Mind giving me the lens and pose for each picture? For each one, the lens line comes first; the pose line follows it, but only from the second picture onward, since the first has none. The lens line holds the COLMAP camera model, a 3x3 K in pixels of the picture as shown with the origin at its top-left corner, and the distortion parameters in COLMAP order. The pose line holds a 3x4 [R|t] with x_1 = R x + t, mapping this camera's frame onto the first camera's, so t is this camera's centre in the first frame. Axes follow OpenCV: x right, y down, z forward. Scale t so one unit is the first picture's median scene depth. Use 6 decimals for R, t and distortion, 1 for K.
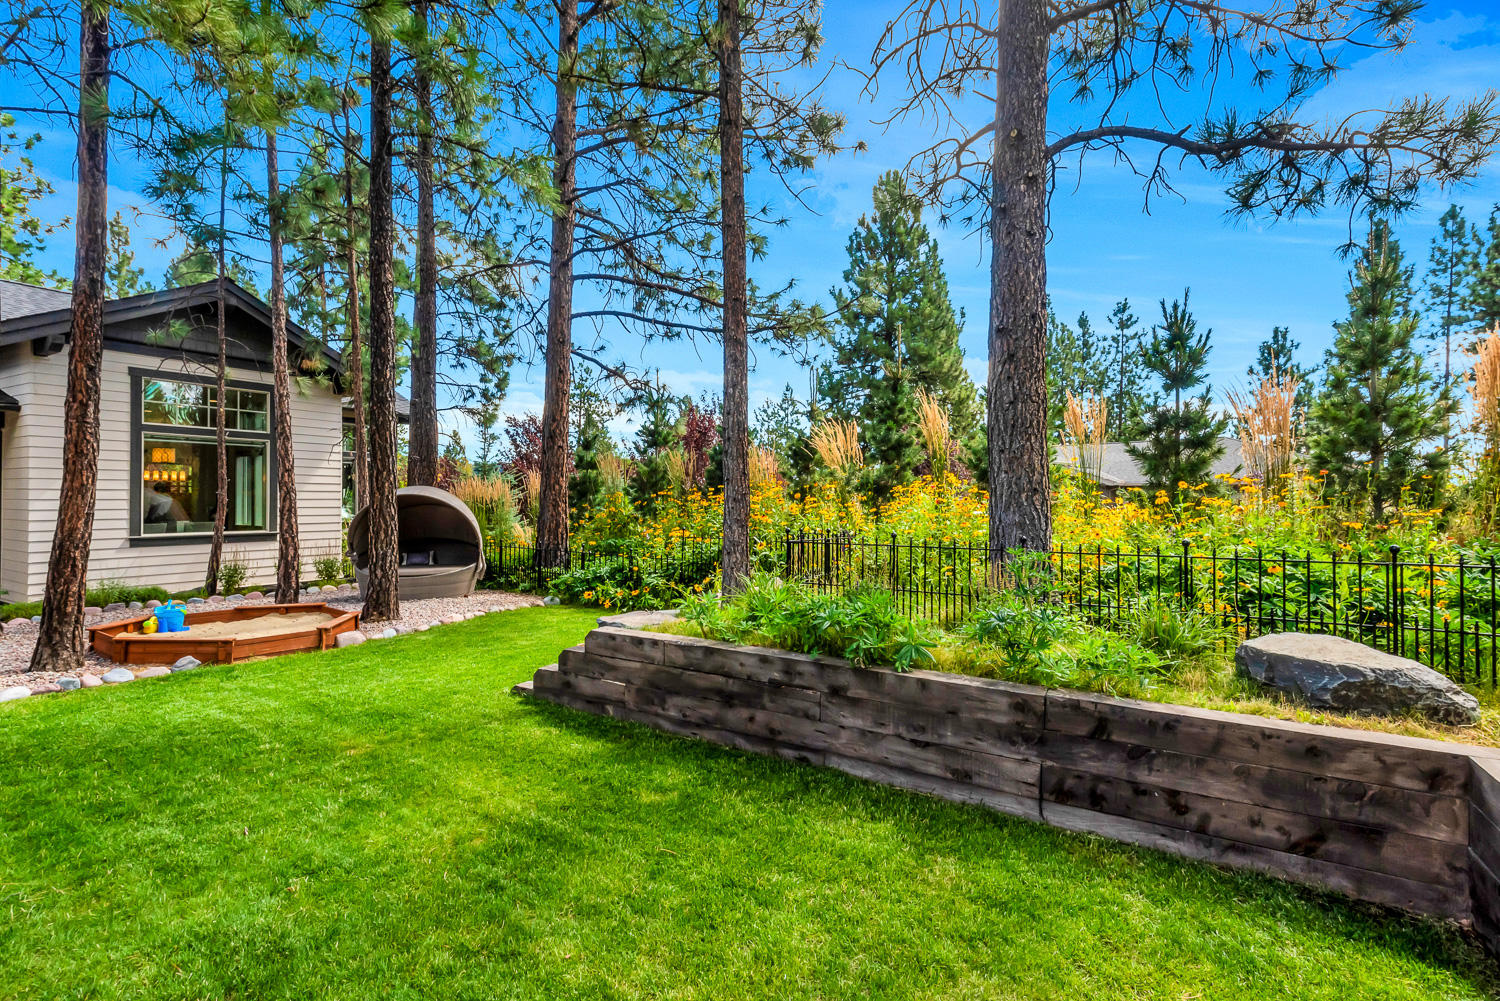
lens RADIAL K [[690.1, 0, 713.4], [0, 690.1, 498.2], [0, 0, 1]] dist [0.001236, -0.000054]
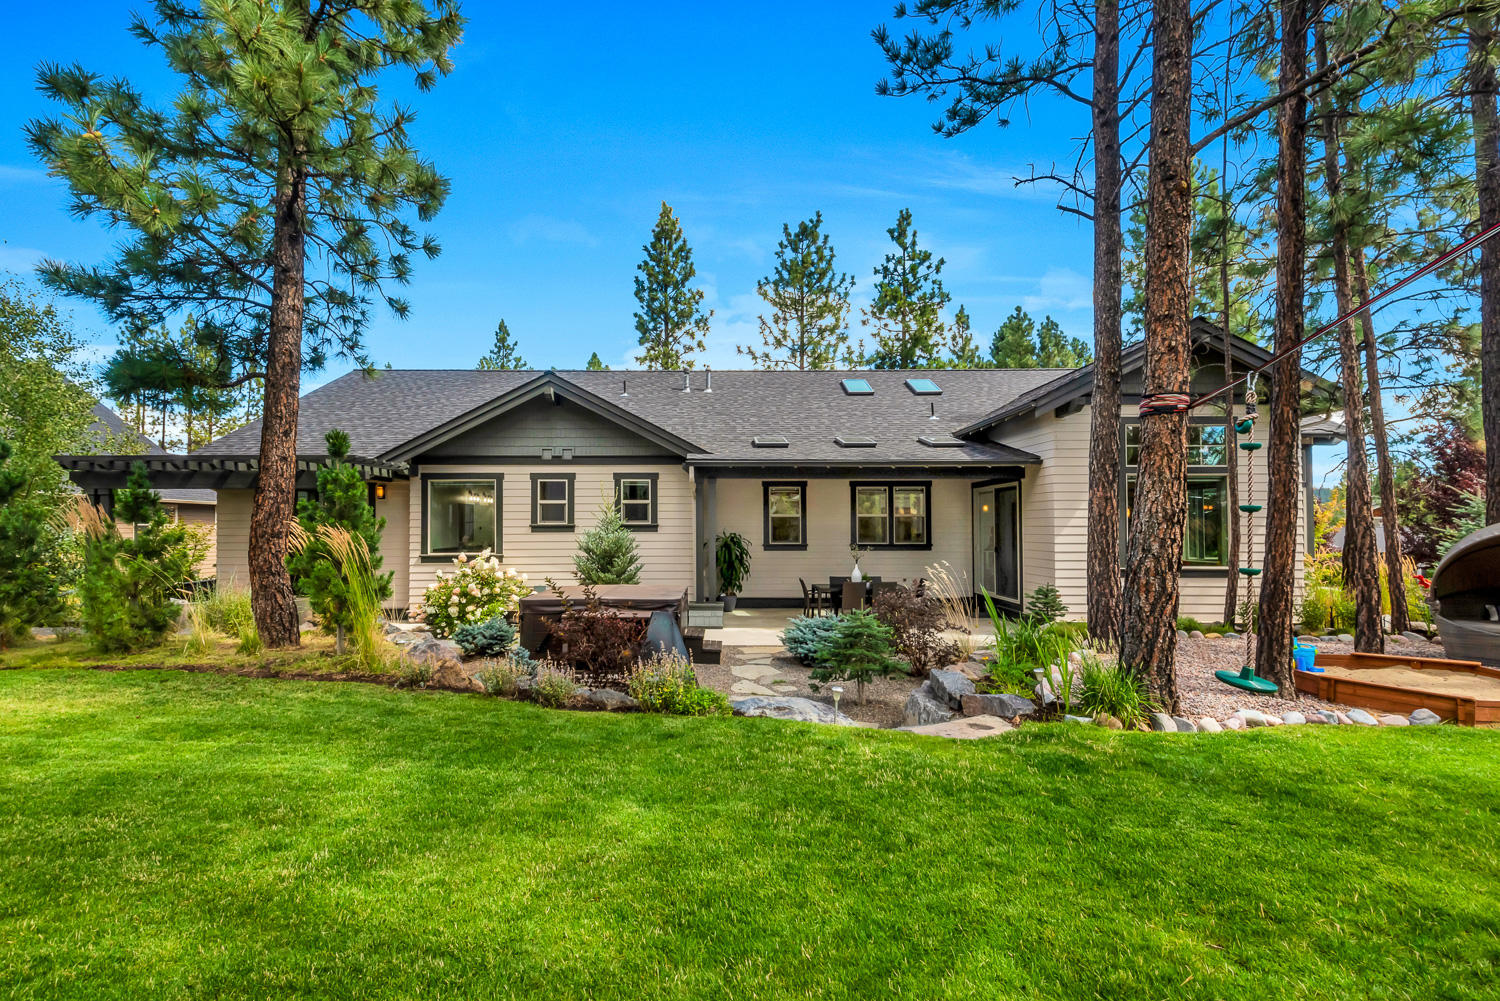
lens RADIAL K [[671.6, 0, 716.8], [0, 671.6, 529.0], [0, 0, 1]] dist [0.000698, 0.000079]
pose [[0.543435, -0.004160, -0.839441, -0.429422], [0.000779, 0.999990, -0.004451, -0.004867], [0.839451, 0.001765, 0.543433, -0.221218]]
